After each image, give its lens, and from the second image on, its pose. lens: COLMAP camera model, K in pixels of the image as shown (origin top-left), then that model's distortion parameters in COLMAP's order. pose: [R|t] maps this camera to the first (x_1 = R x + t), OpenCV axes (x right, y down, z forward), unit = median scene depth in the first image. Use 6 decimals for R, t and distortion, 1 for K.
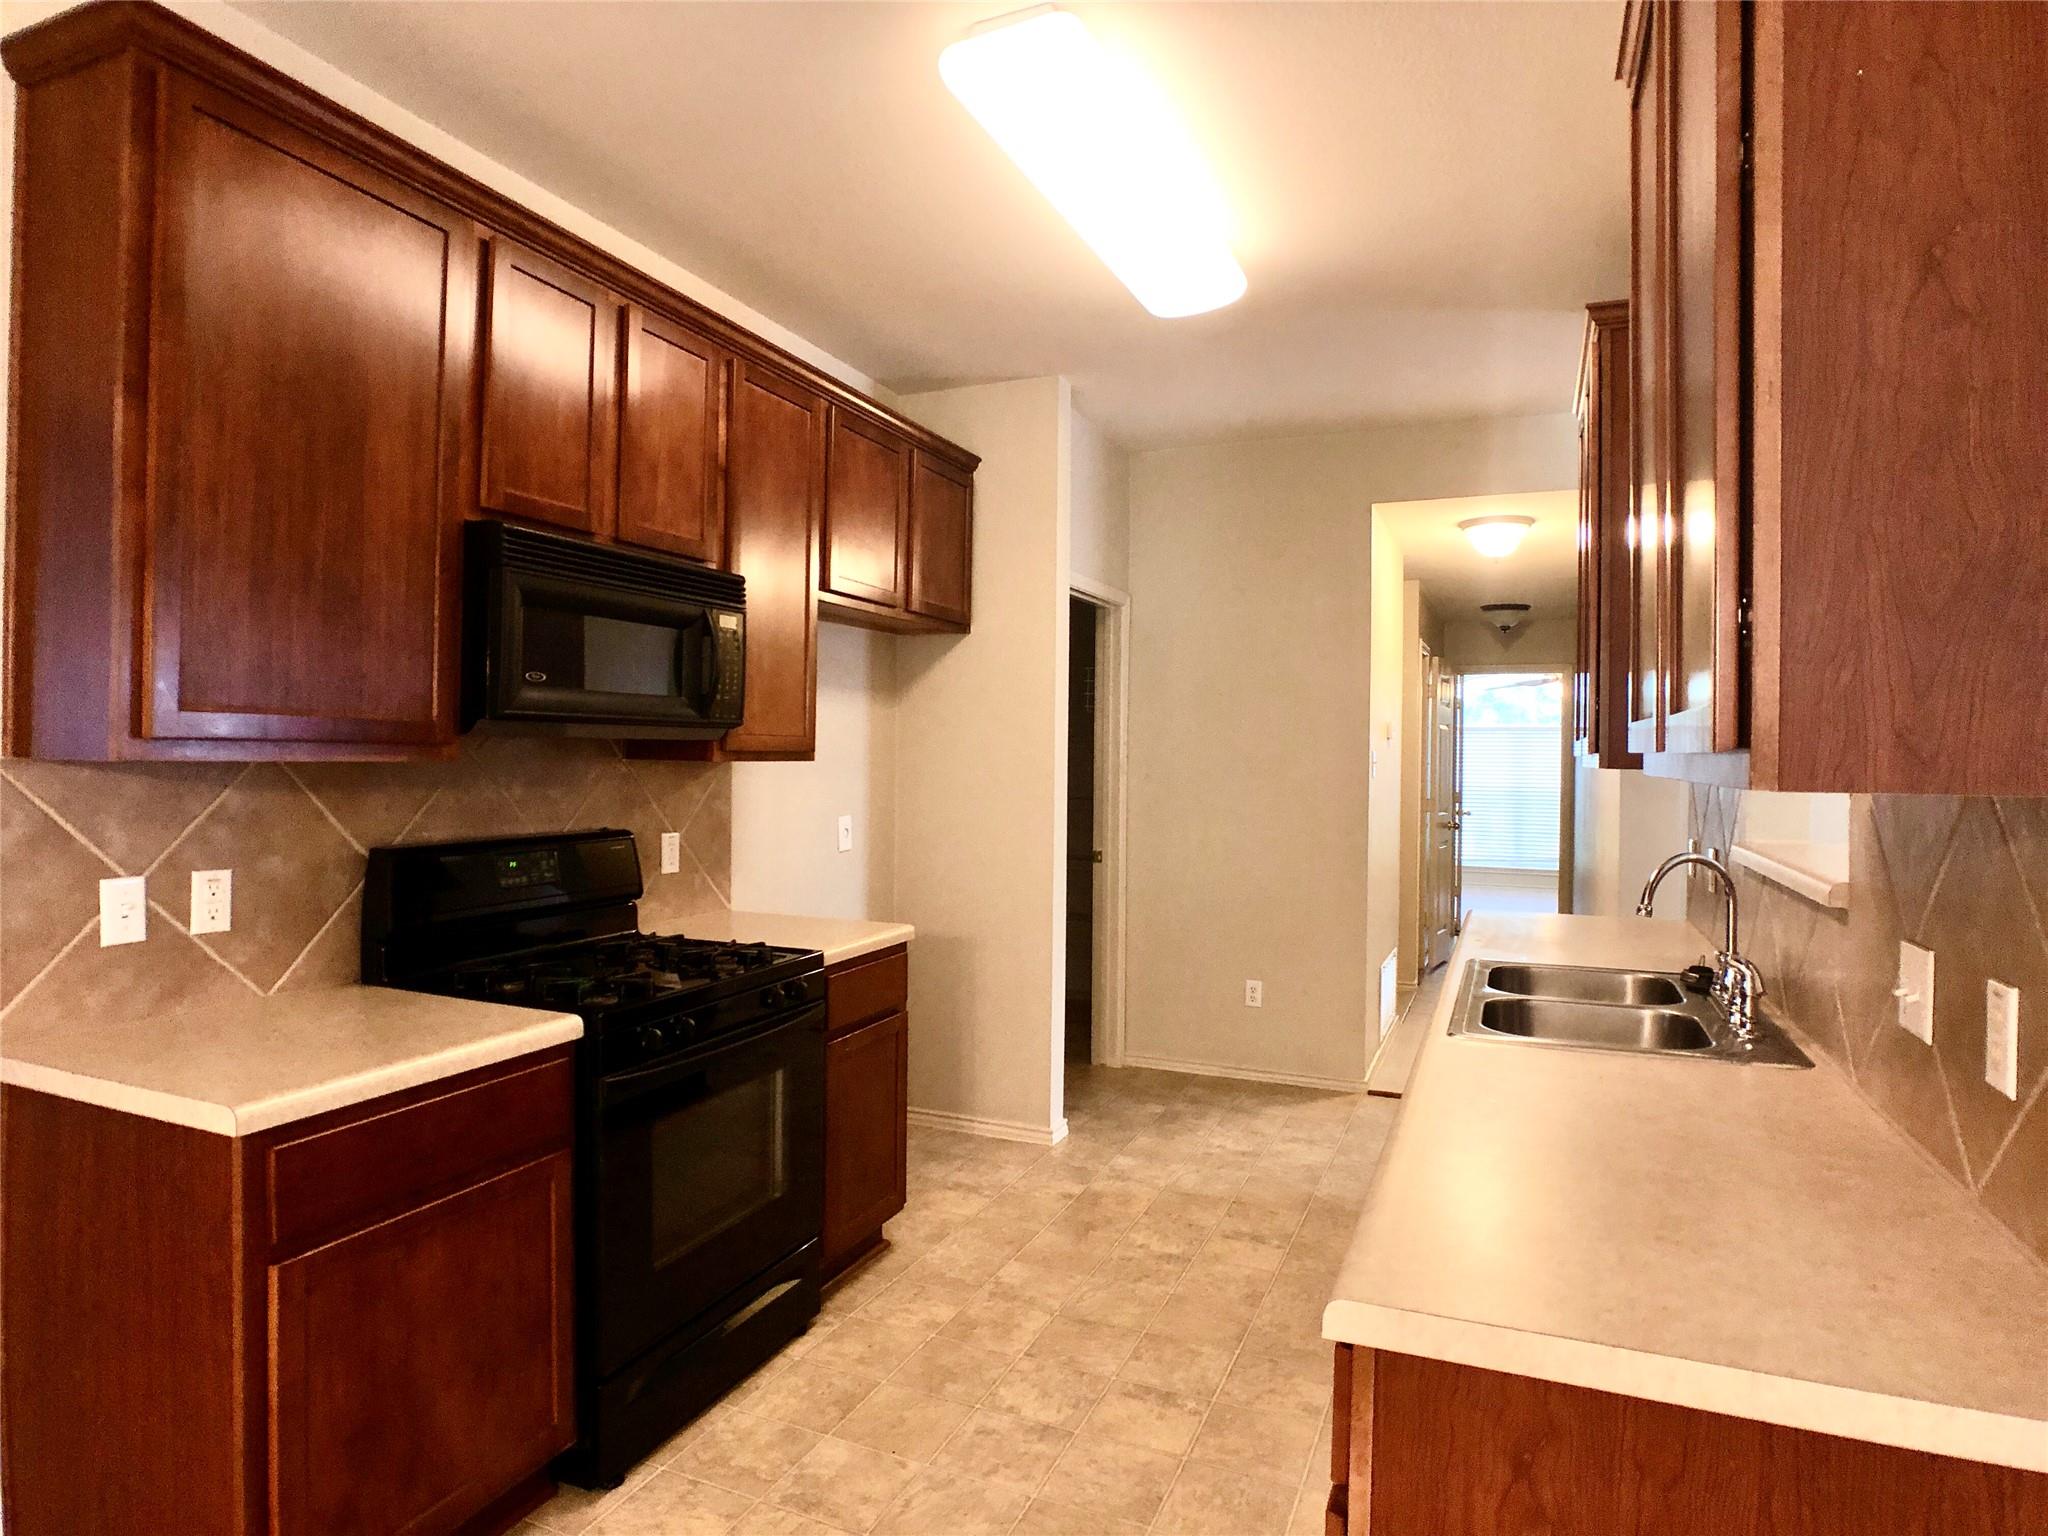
lens RADIAL K [[1164.6, 0, 1030.9], [0, 1164.6, 760.3], [0, 0, 1]] dist [-0.030317, -0.001092]
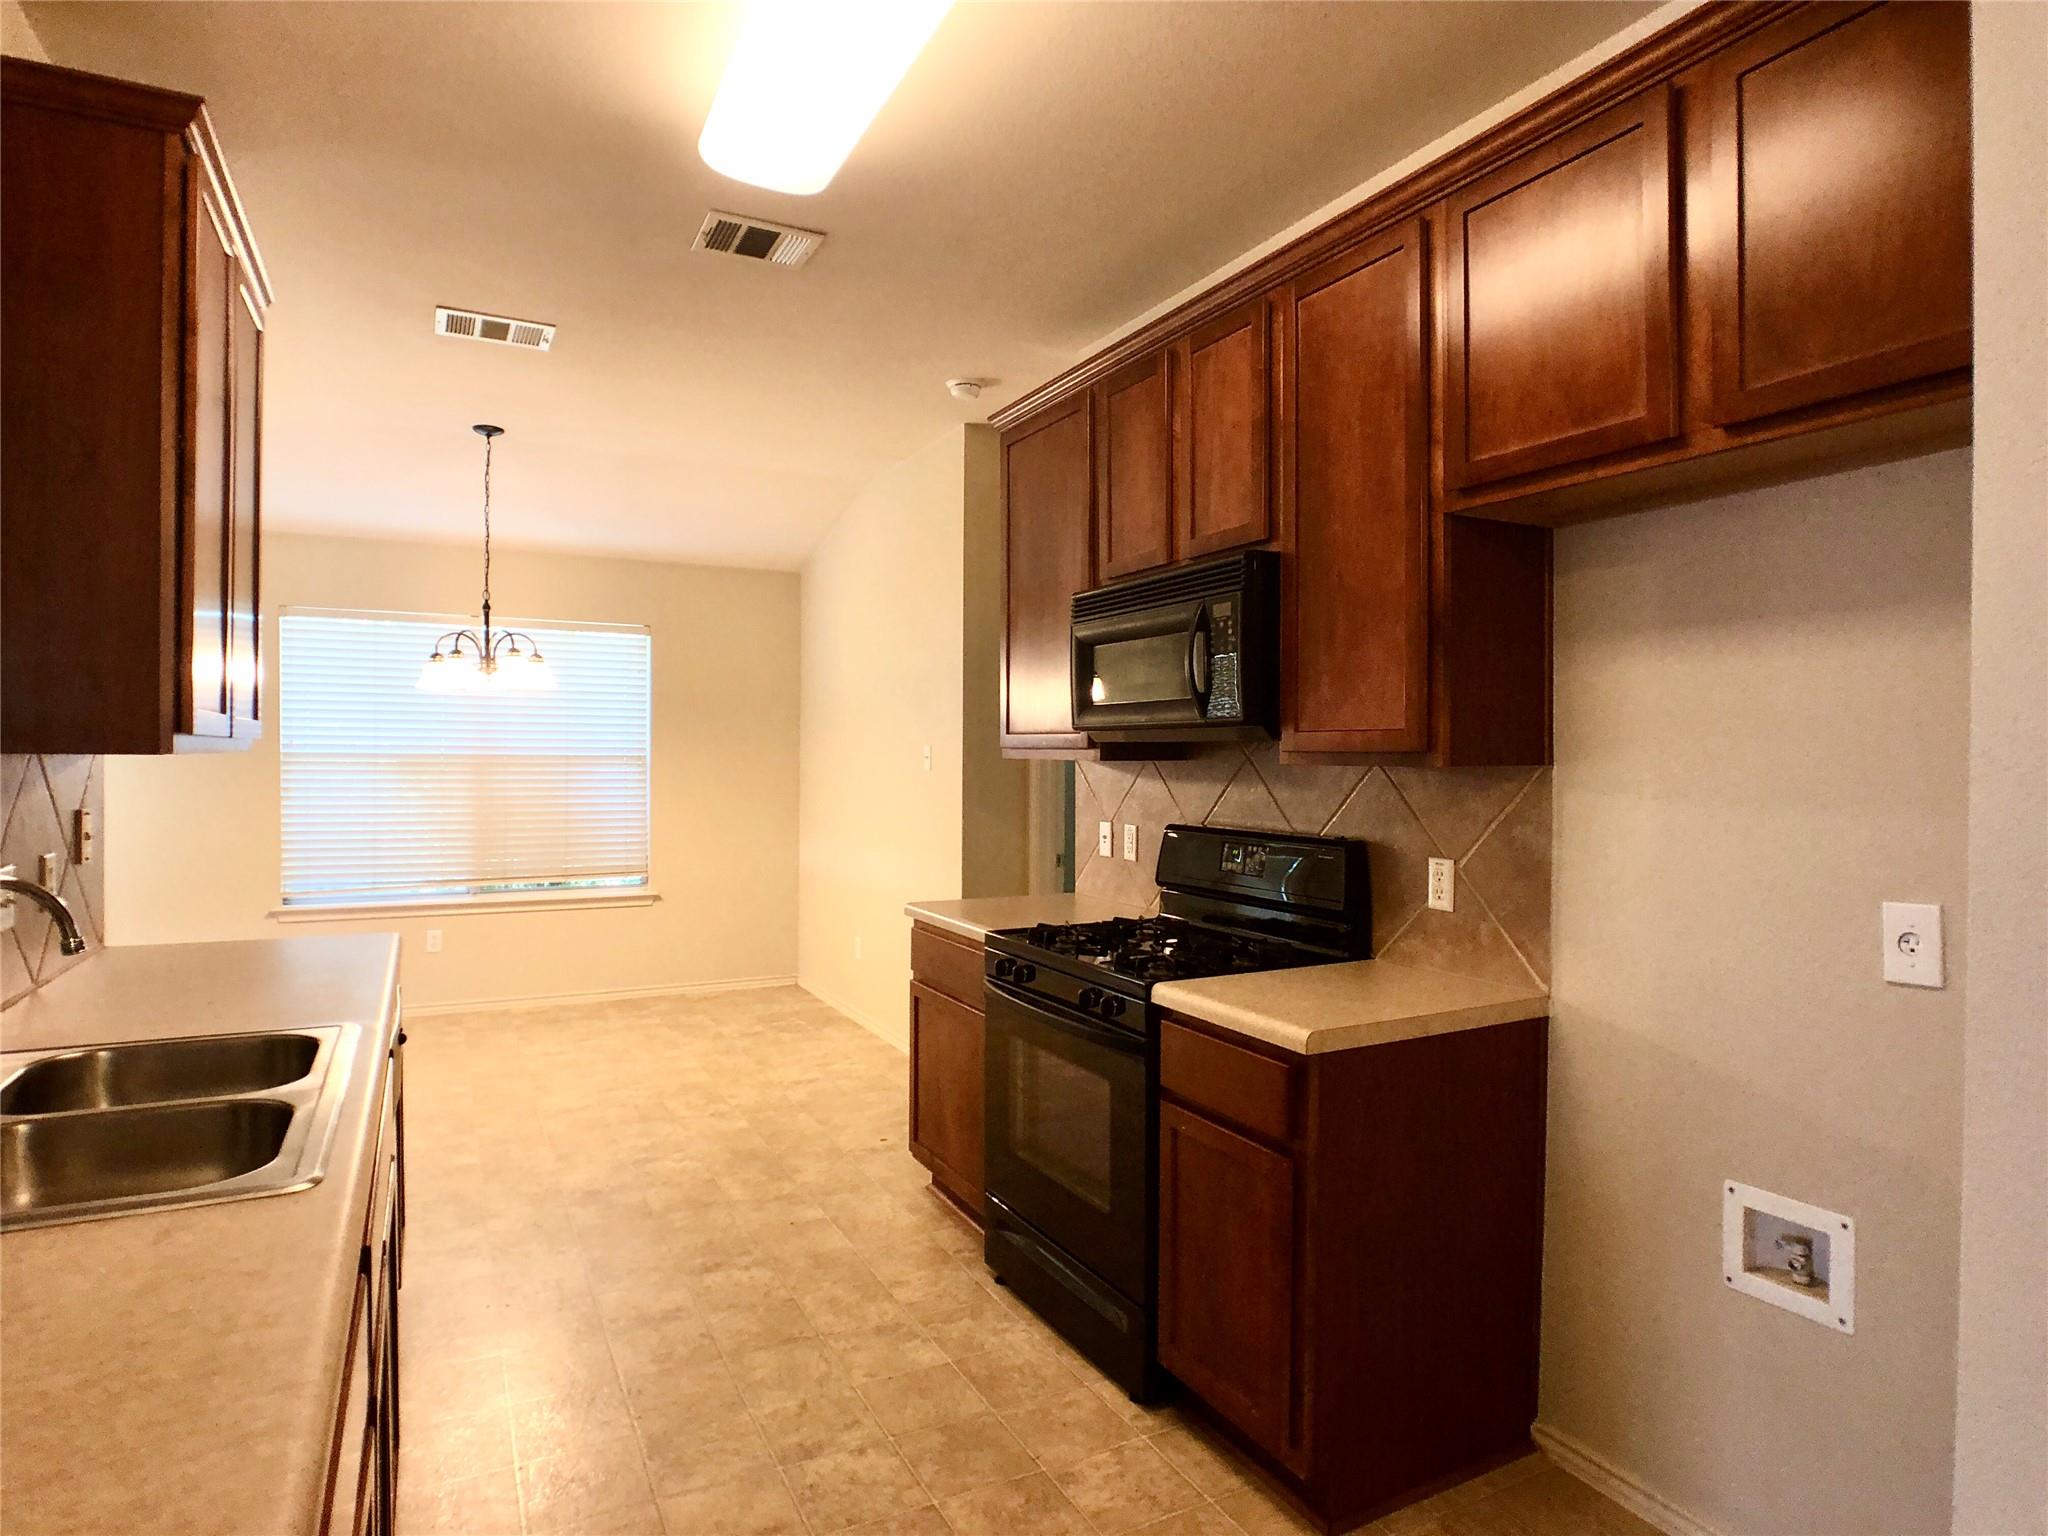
lens RADIAL K [[1164.6, 0, 1030.9], [0, 1164.6, 760.3], [0, 0, 1]] dist [-0.030317, -0.001092]
pose [[-0.638276, -0.022155, -0.769489, 0.533930], [-0.023962, 0.999673, -0.008906, 0.010885], [0.769435, 0.012754, -0.638598, 1.456530]]
